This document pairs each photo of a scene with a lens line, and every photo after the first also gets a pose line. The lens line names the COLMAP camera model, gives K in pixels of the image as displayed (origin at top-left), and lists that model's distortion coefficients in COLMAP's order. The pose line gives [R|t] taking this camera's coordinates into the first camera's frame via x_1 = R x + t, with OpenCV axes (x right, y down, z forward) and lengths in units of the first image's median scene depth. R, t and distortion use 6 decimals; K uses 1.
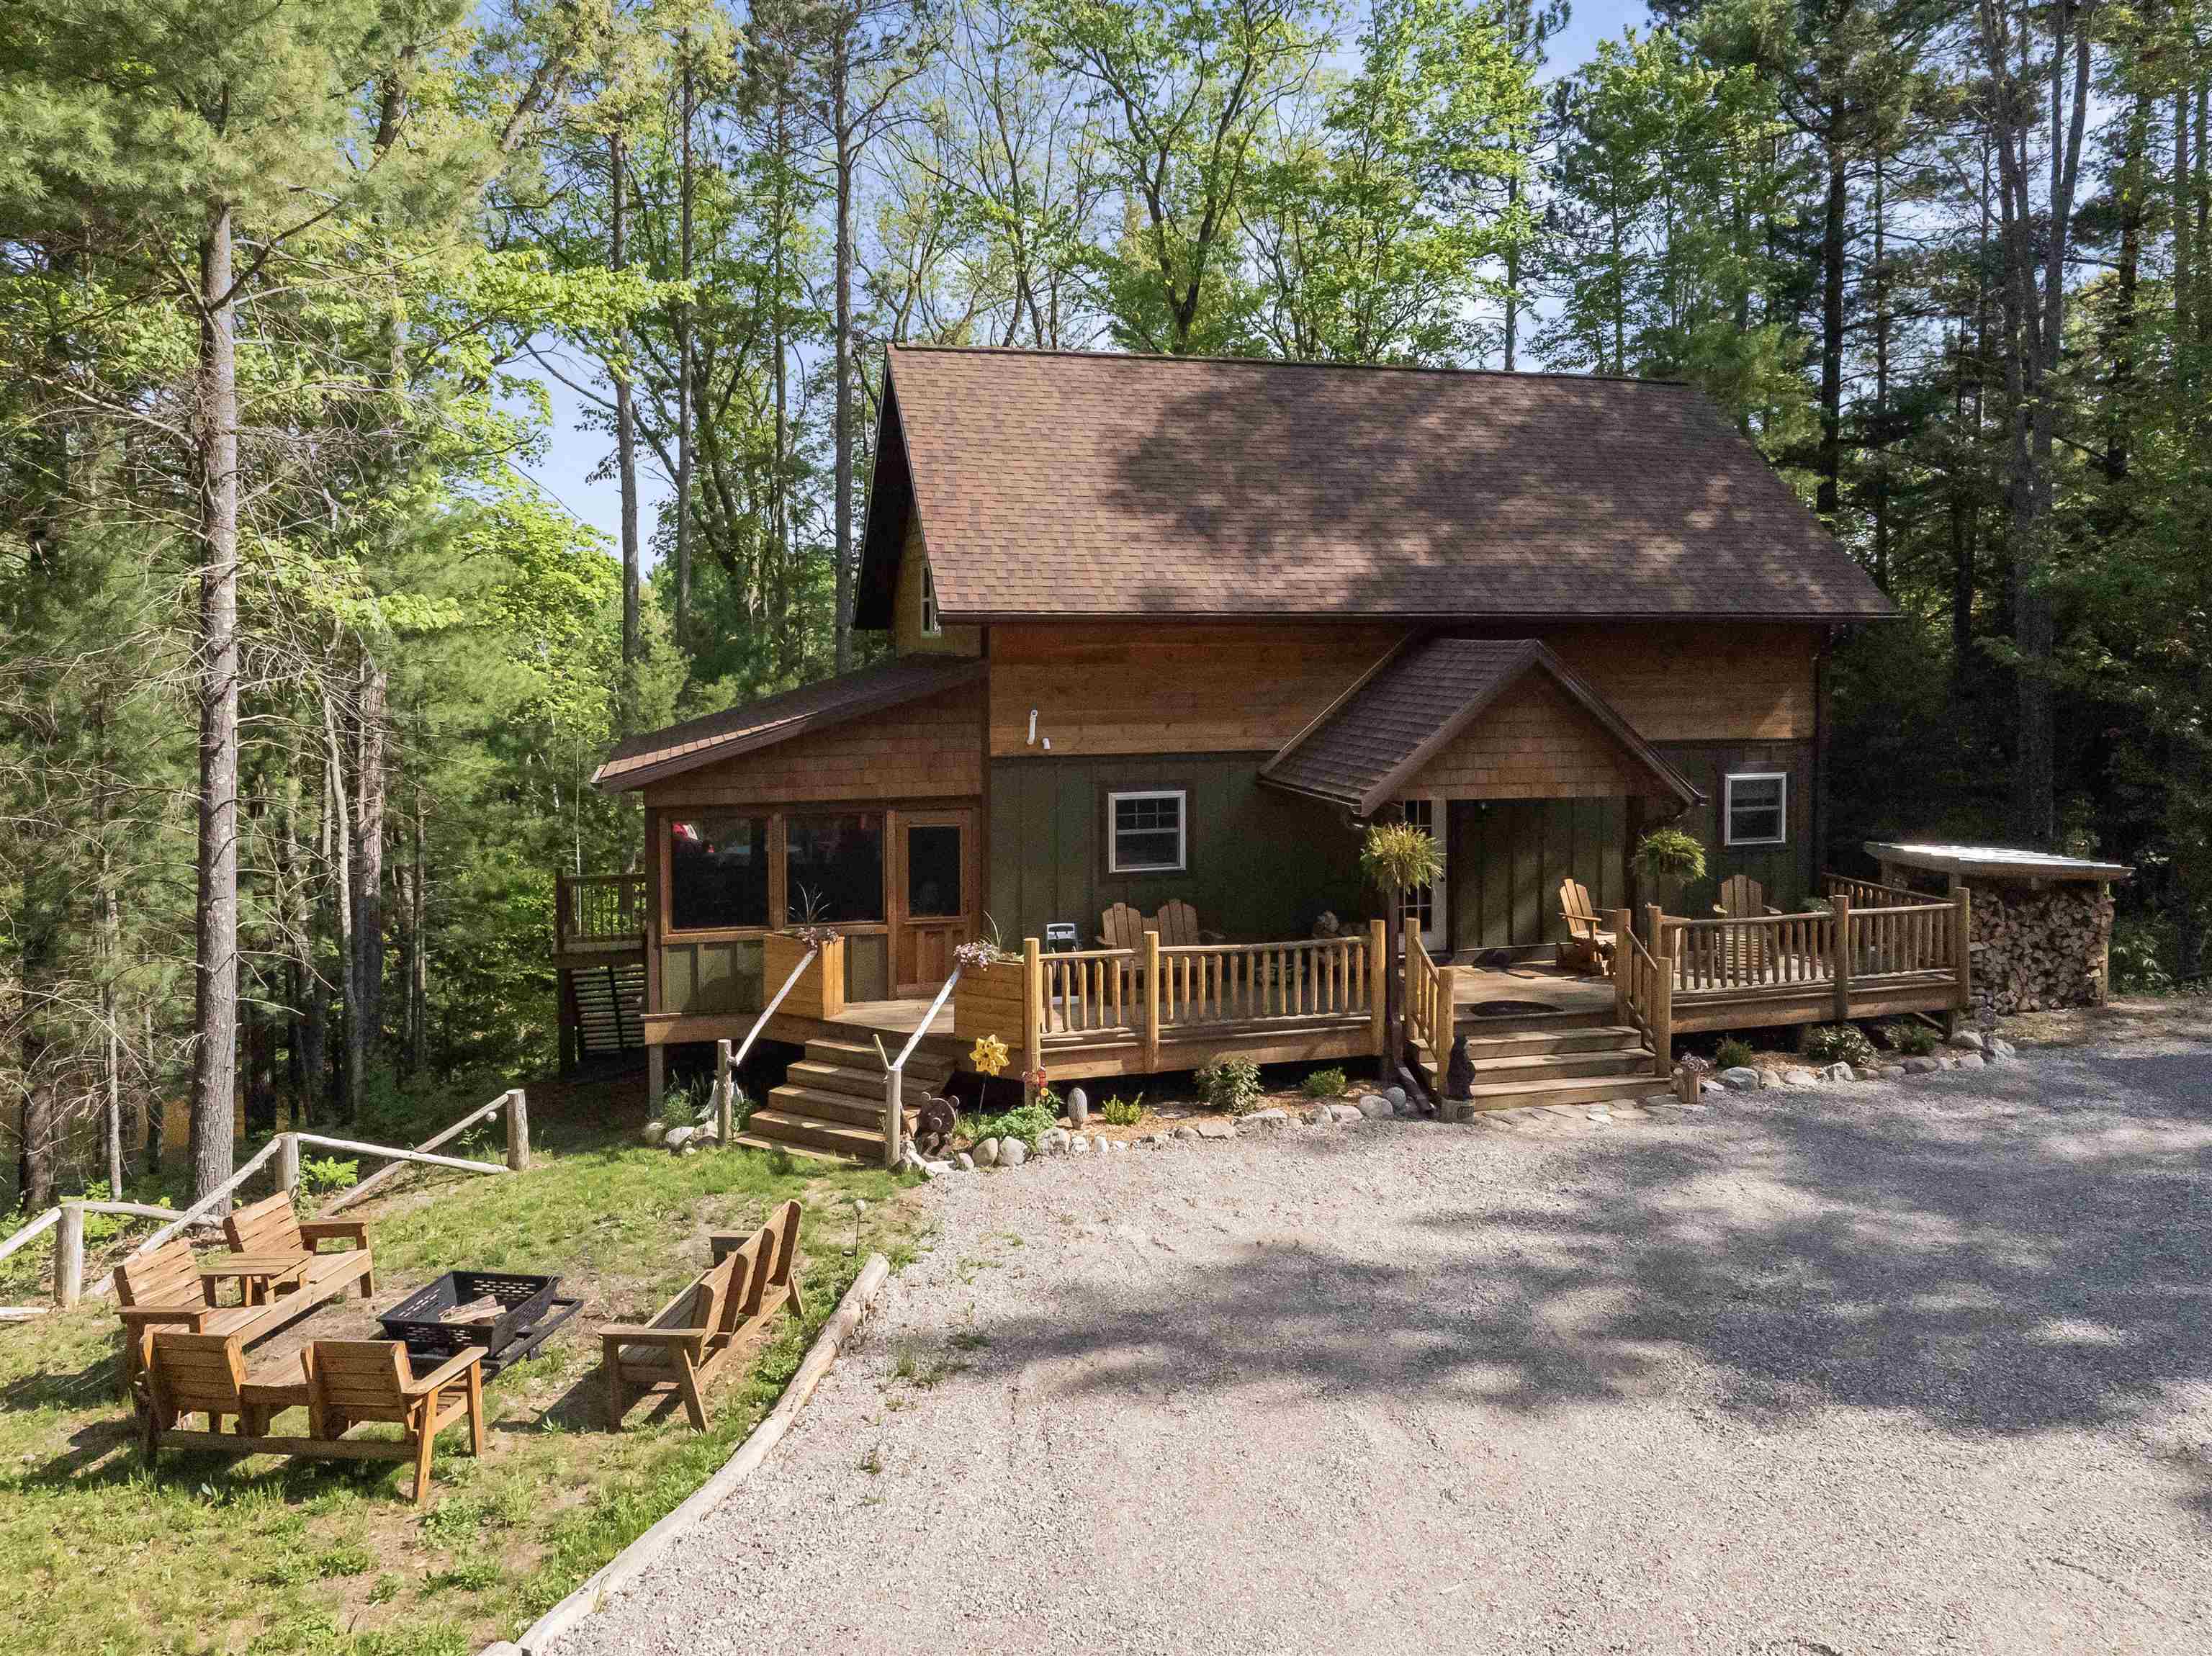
lens RADIAL K [[1544.2, 0, 1108.3], [0, 1544.2, 819.4], [0, 0, 1]] dist [-0.029020, -0.004173]
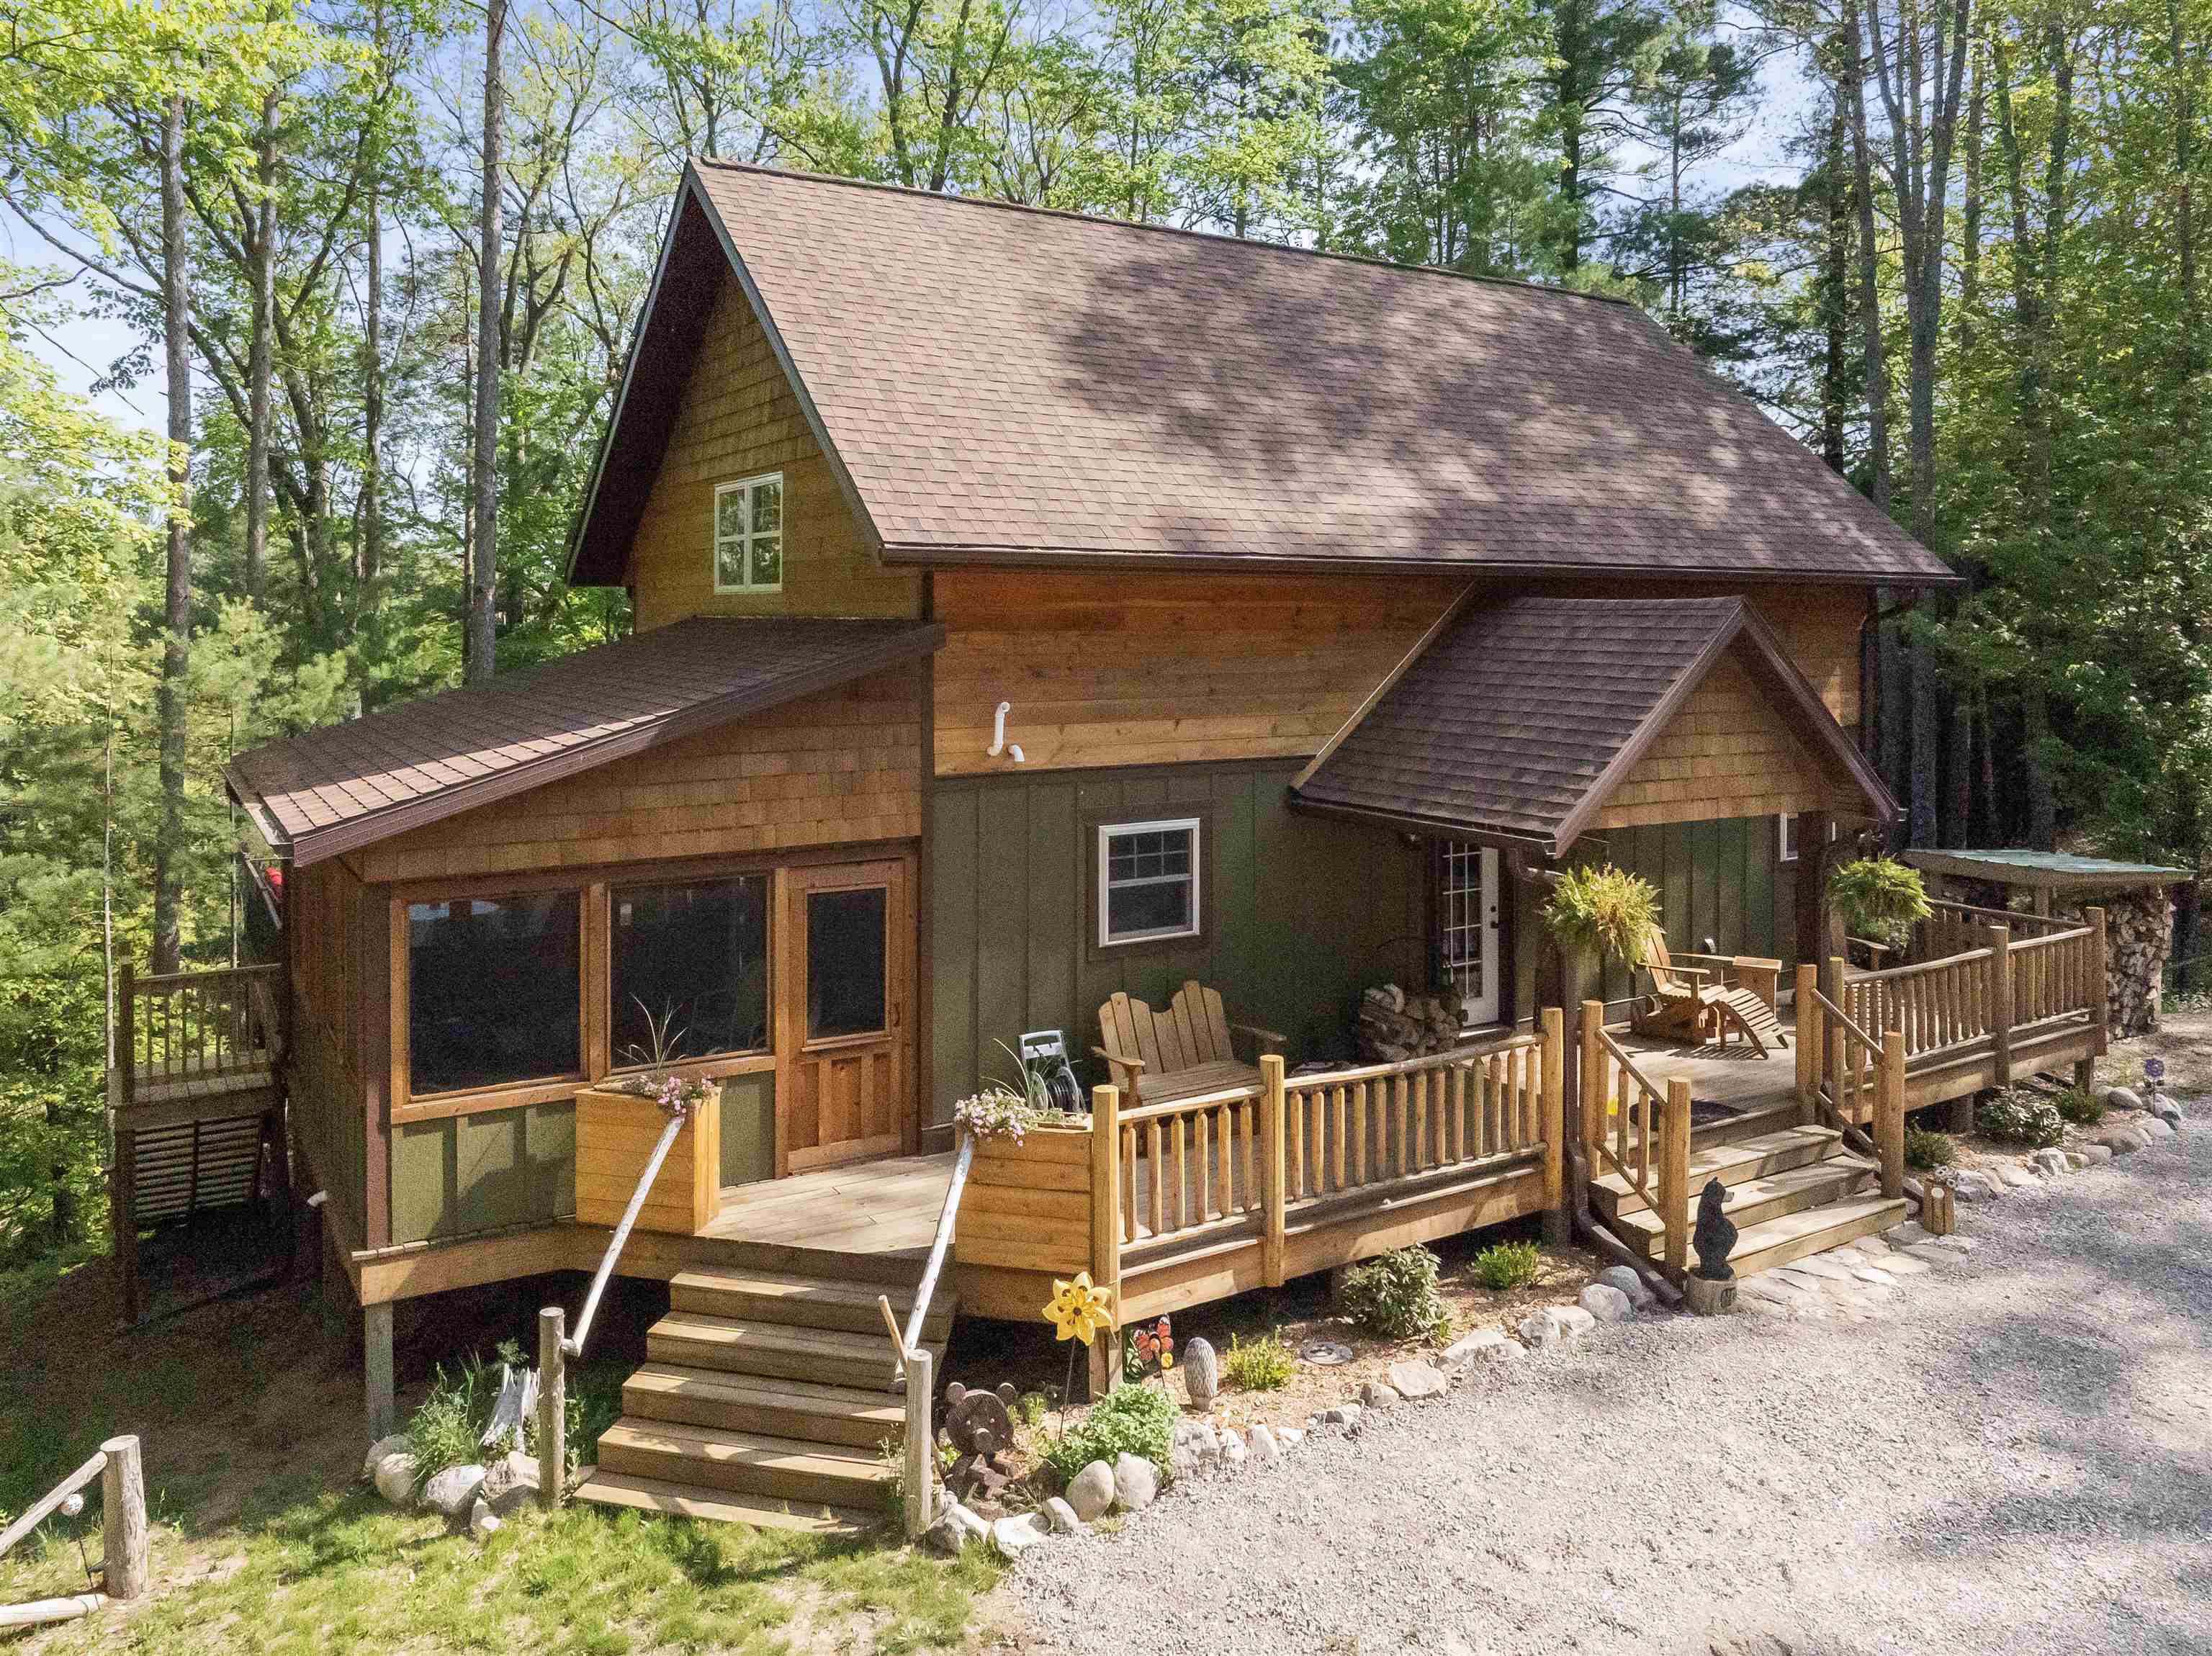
lens RADIAL K [[1544.2, 0, 1051.0], [0, 1544.2, 718.1], [0, 0, 1]] dist [-0.029020, -0.004173]
pose [[0.961592, -0.012016, 0.274220, -0.205442], [0.026527, 0.998433, -0.049268, -0.032060], [-0.273199, 0.054650, 0.960404, 0.379740]]
